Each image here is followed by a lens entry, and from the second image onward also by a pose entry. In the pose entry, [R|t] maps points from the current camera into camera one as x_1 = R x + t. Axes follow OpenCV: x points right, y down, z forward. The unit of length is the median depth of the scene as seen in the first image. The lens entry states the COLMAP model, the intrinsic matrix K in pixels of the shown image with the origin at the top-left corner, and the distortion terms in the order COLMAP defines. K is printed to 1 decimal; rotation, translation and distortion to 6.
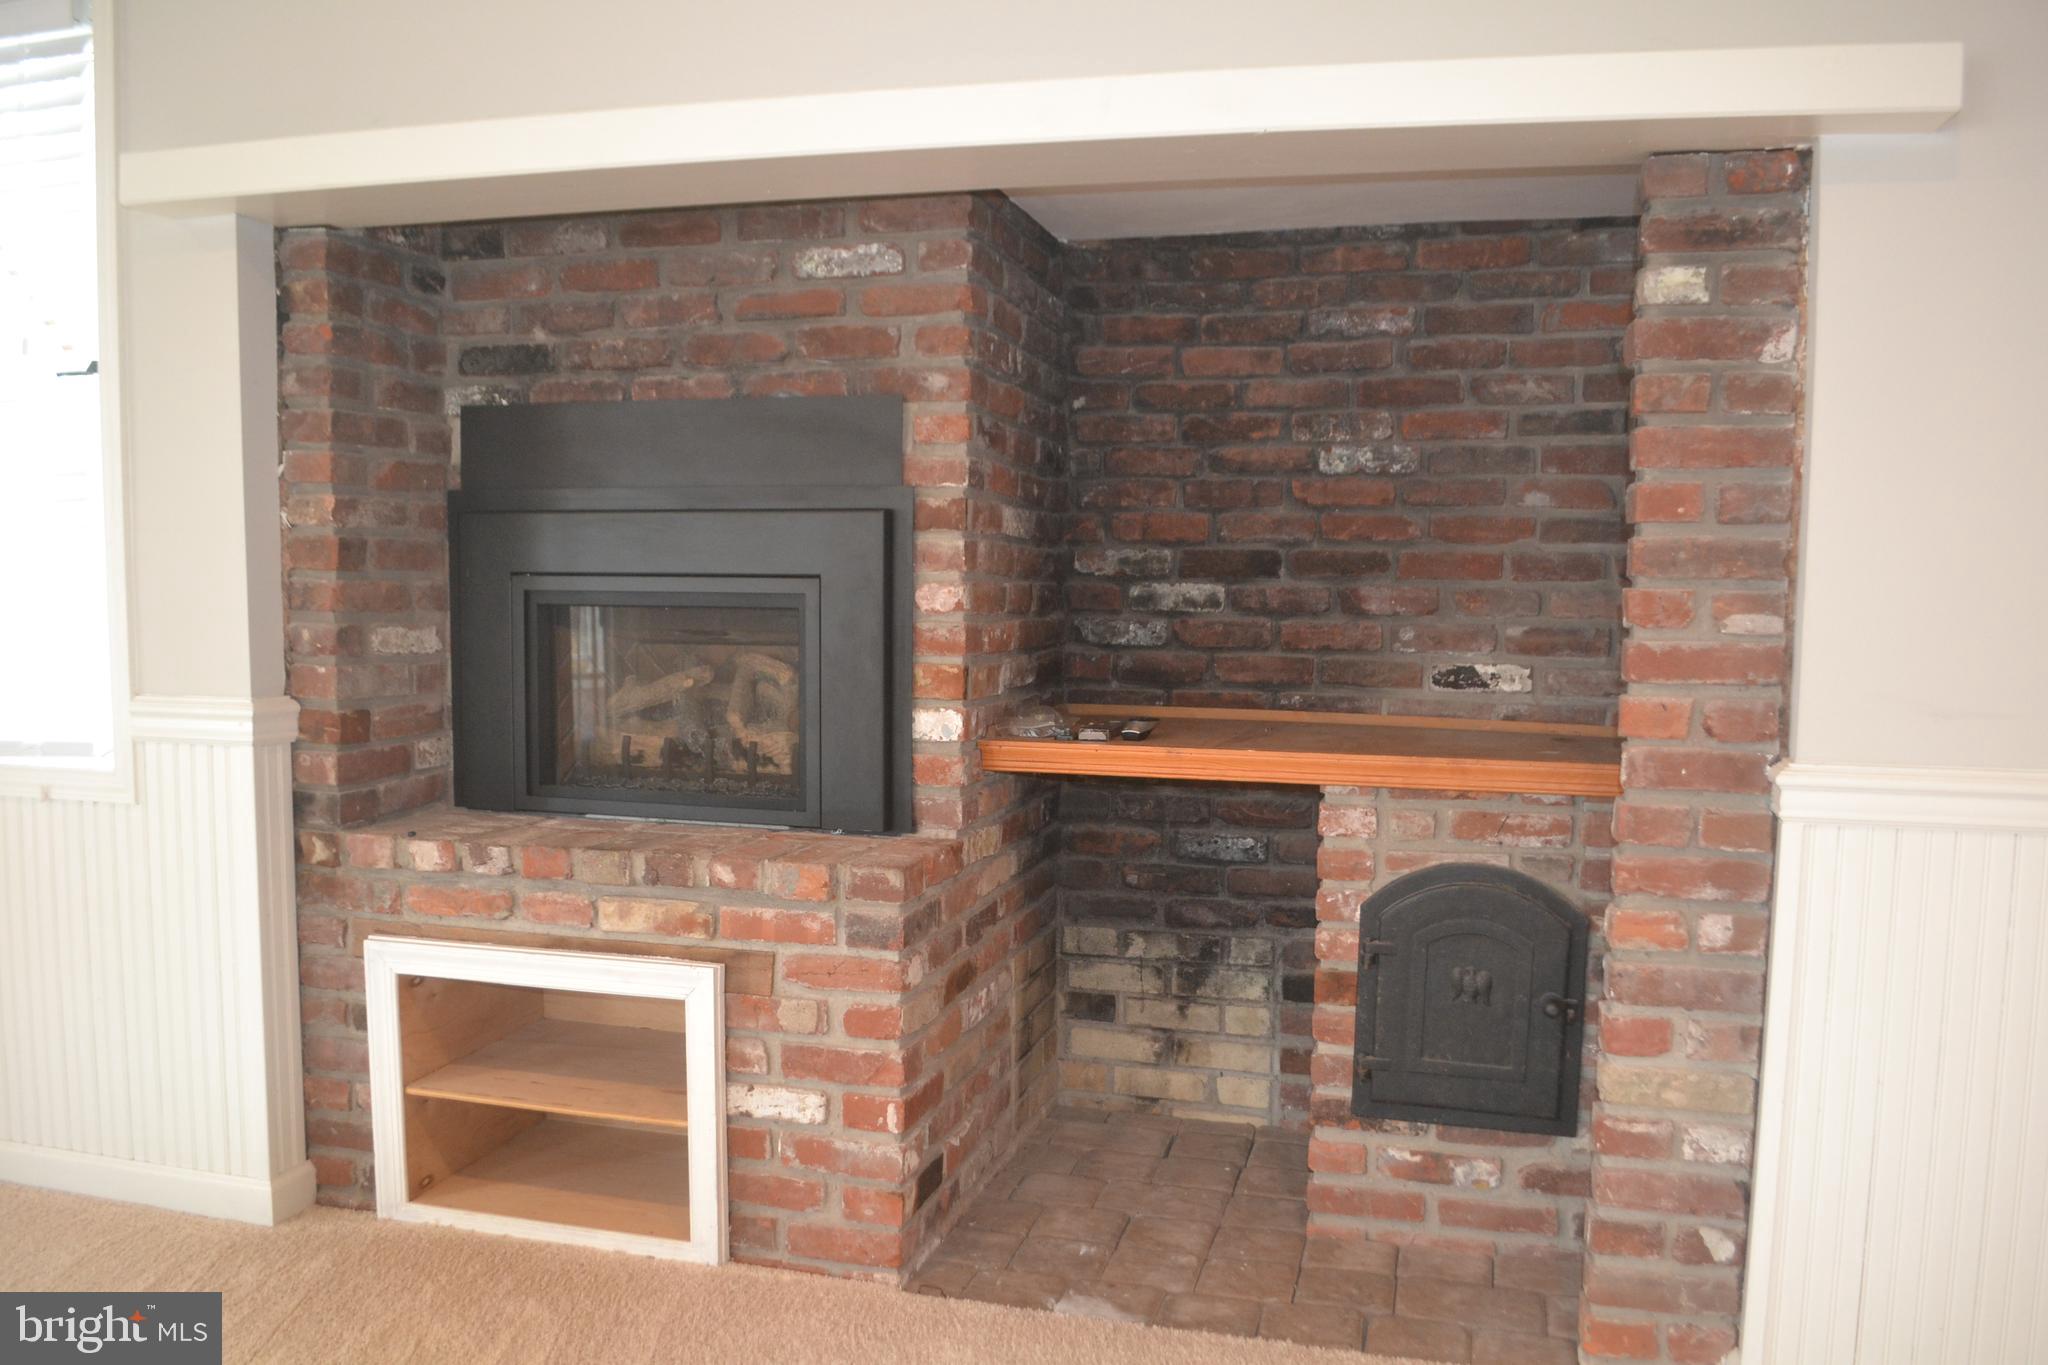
lens RADIAL K [[1639.3, 0, 1023.8], [0, 1639.3, 722.2], [0, 0, 1]] dist [-0.074888, 0.012038]
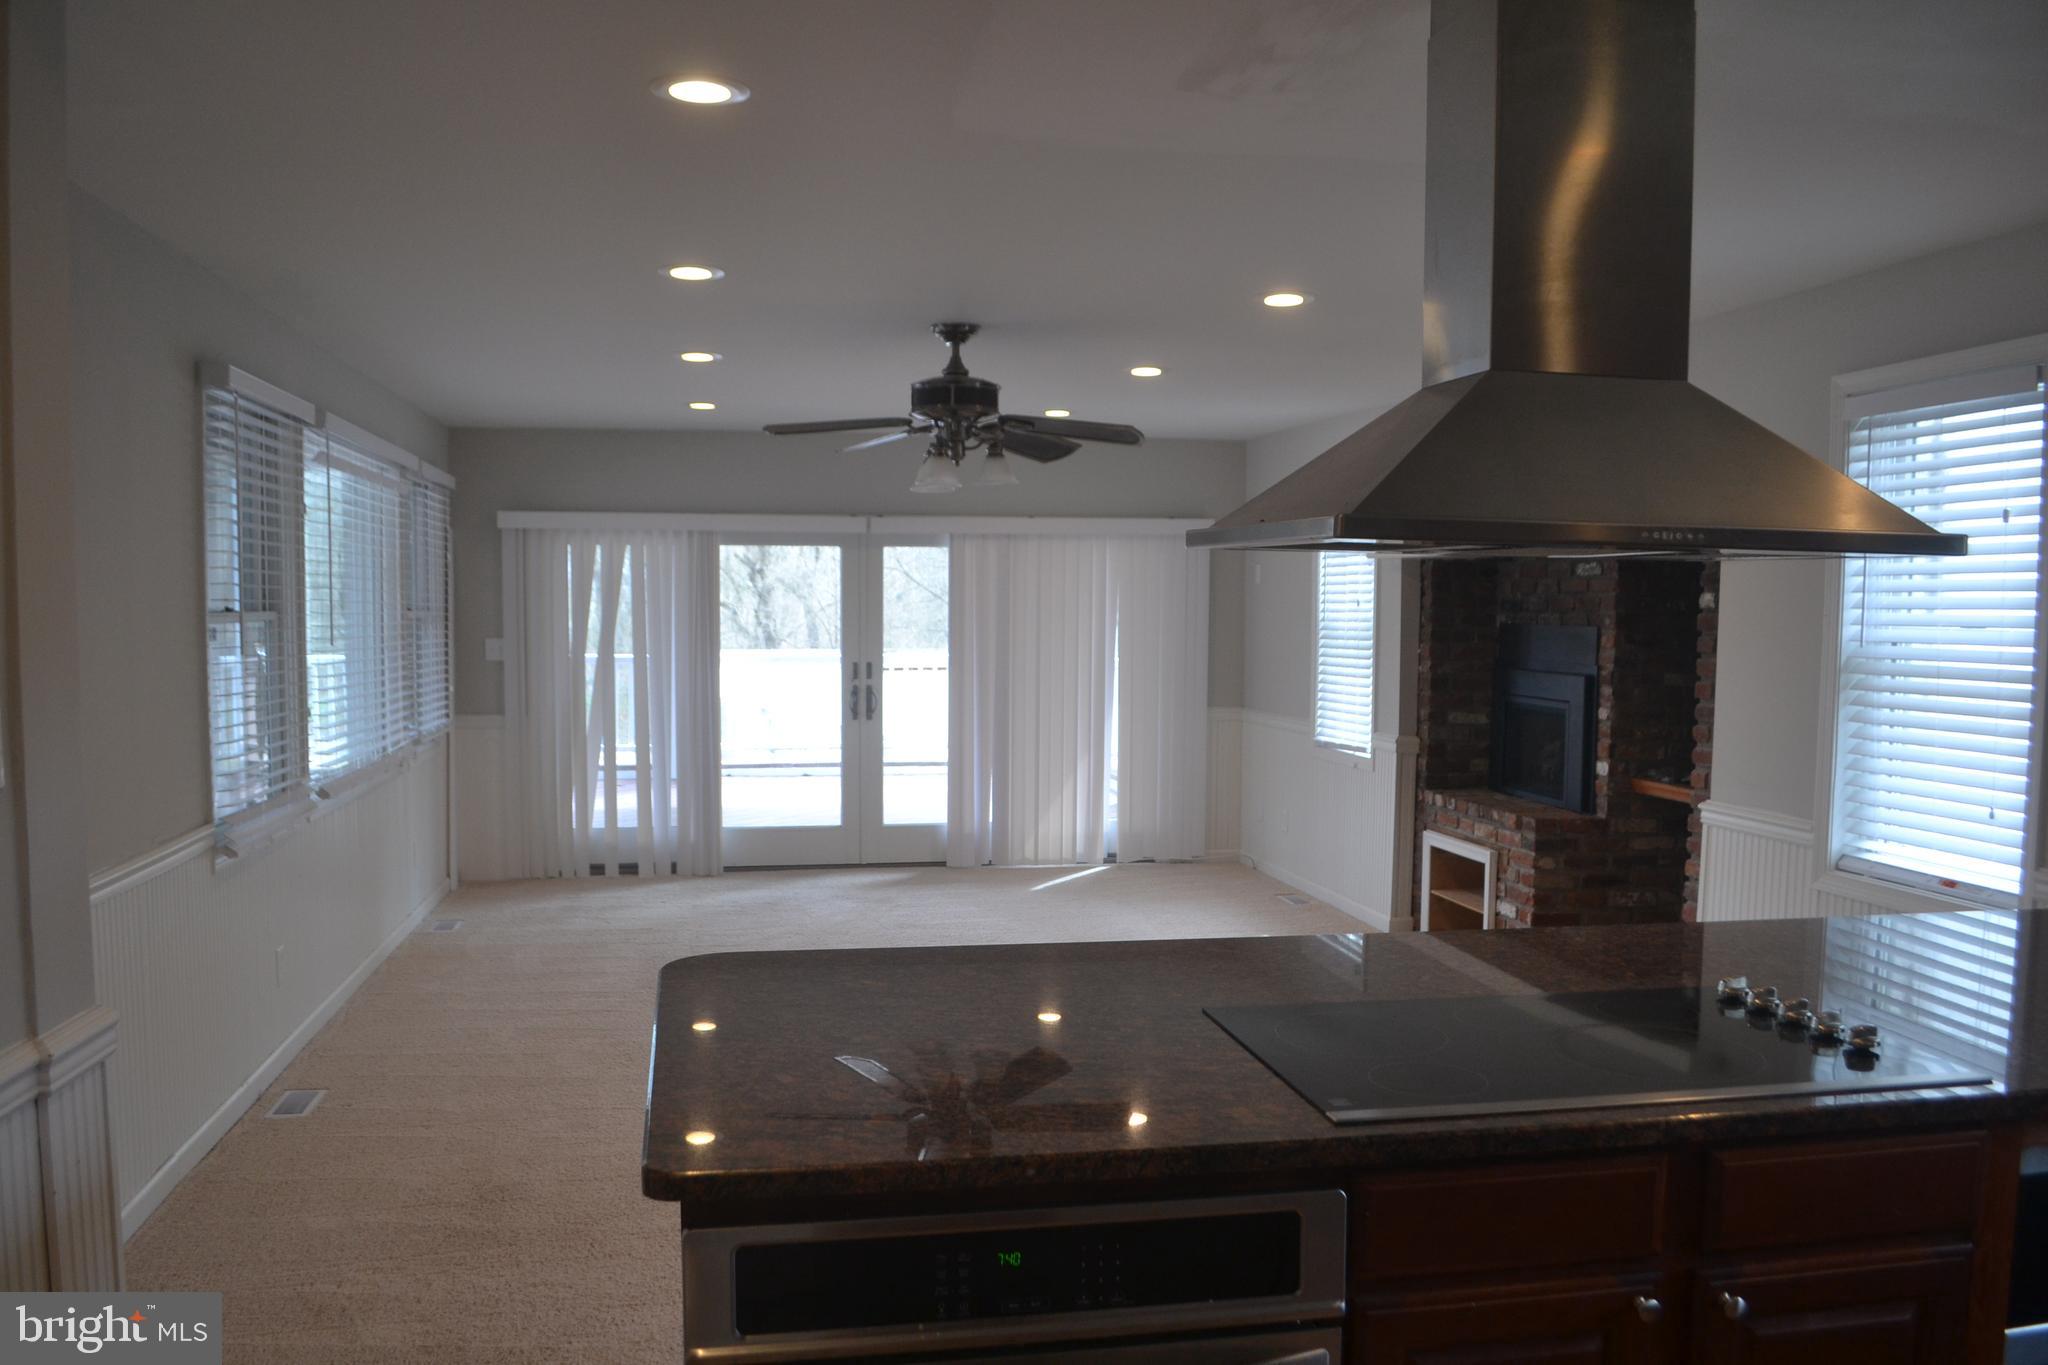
lens RADIAL K [[1639.3, 0, 1017.8], [0, 1639.3, 680.6], [0, 0, 1]] dist [-0.074888, 0.012038]
pose [[0.434893, 0.038093, -0.899676, 1.678753], [-0.094851, 0.995485, -0.003700, -0.035655], [0.895472, 0.086944, 0.436543, -0.765468]]
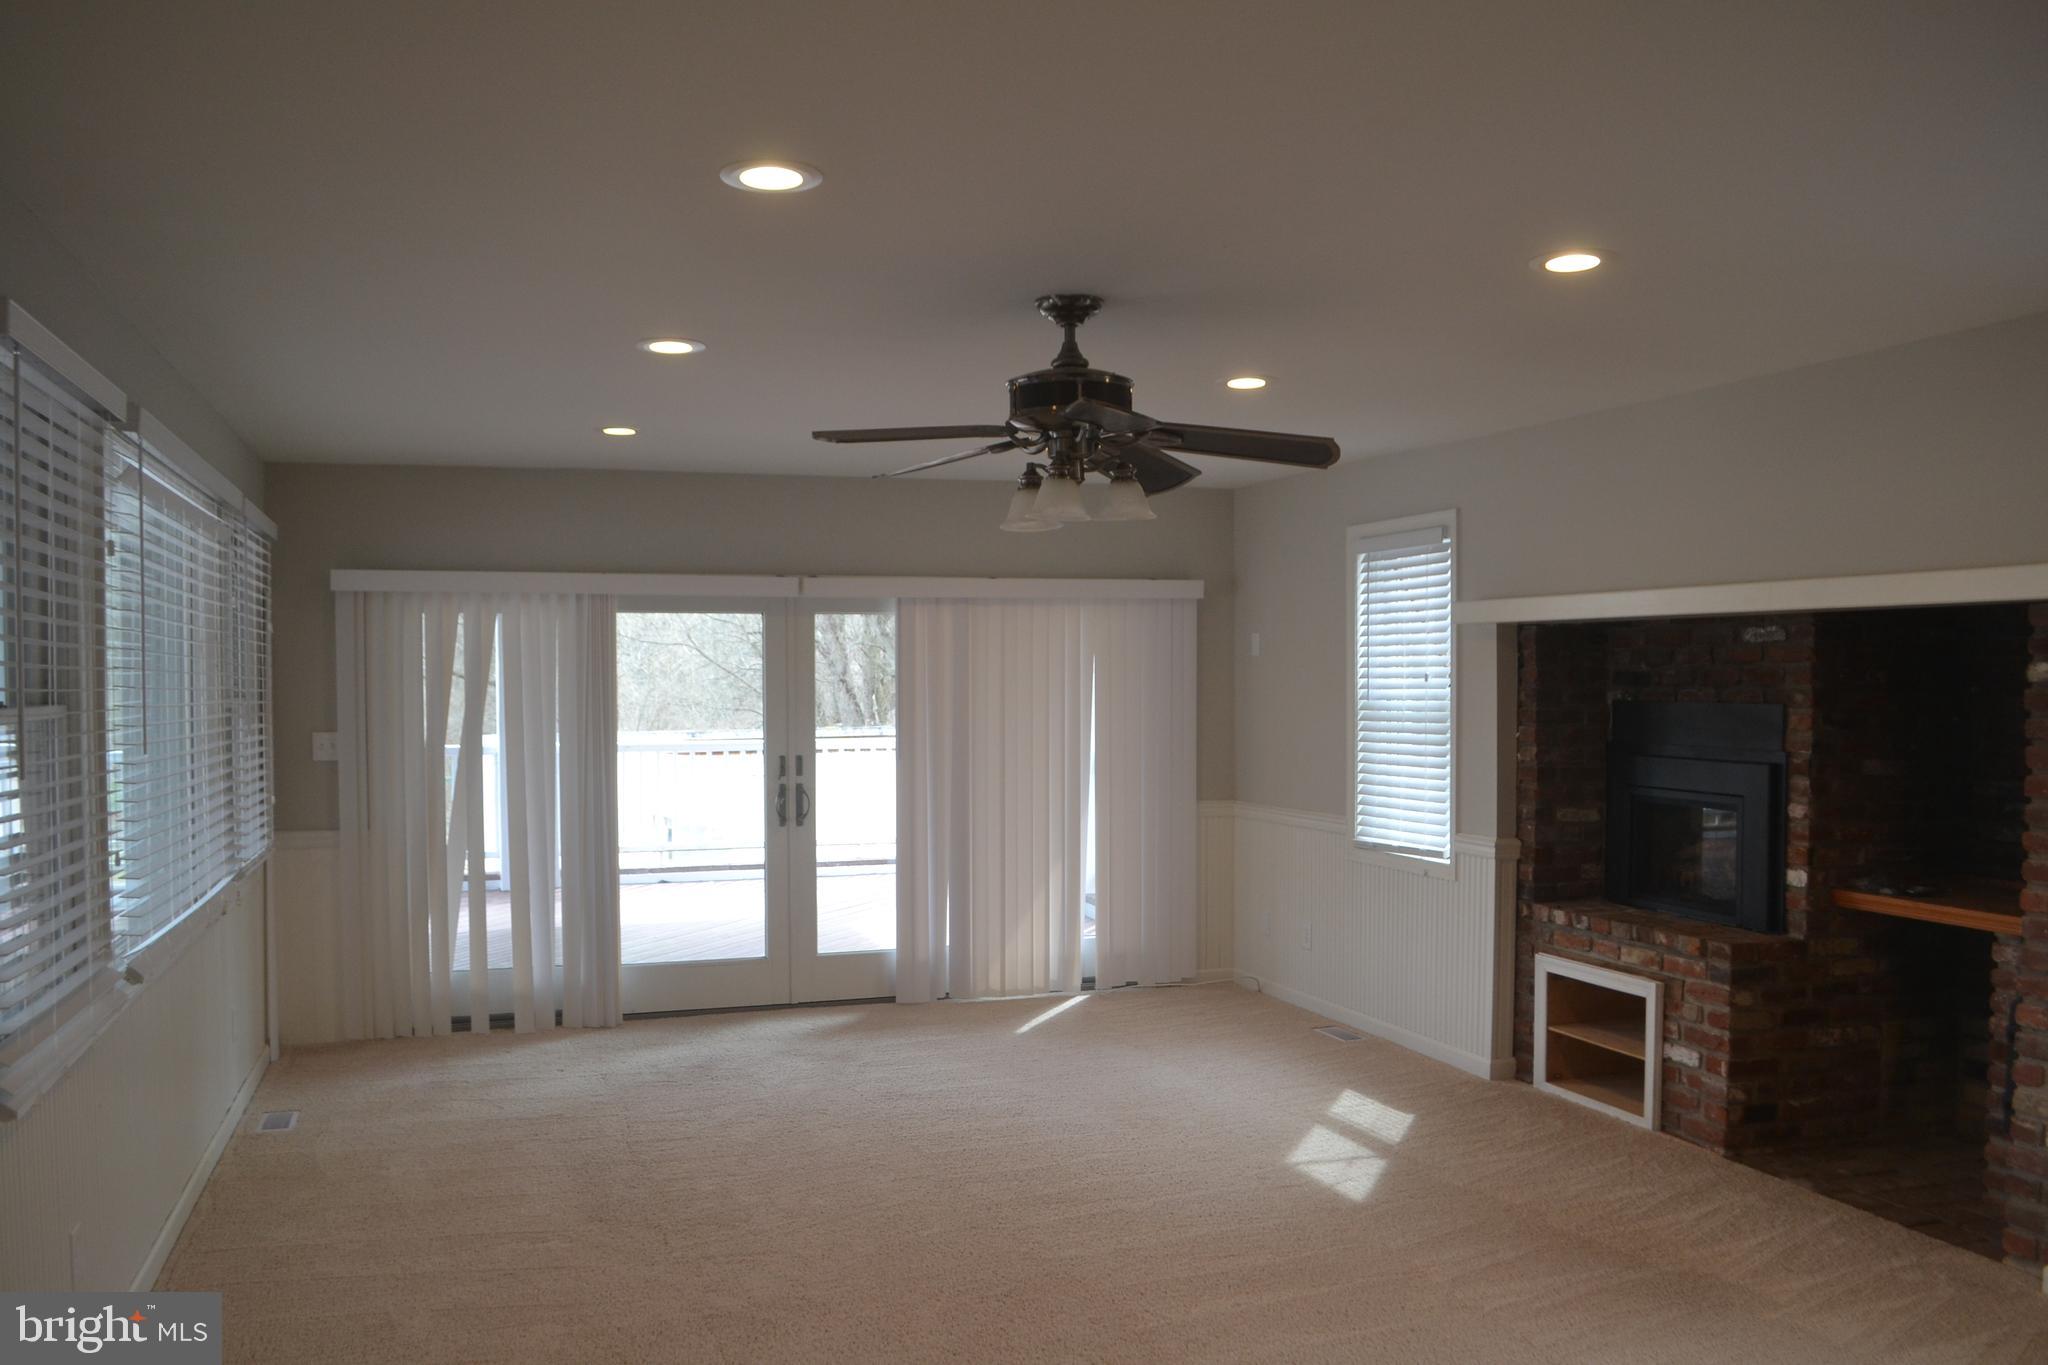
lens RADIAL K [[1639.3, 0, 1024.1], [0, 1639.3, 695.7], [0, 0, 1]] dist [-0.074888, 0.012038]
pose [[0.560898, 0.000498, -0.827885, 1.002859], [-0.077739, 0.995613, -0.052070, -0.042284], [0.824227, 0.093565, 0.558476, -0.803564]]
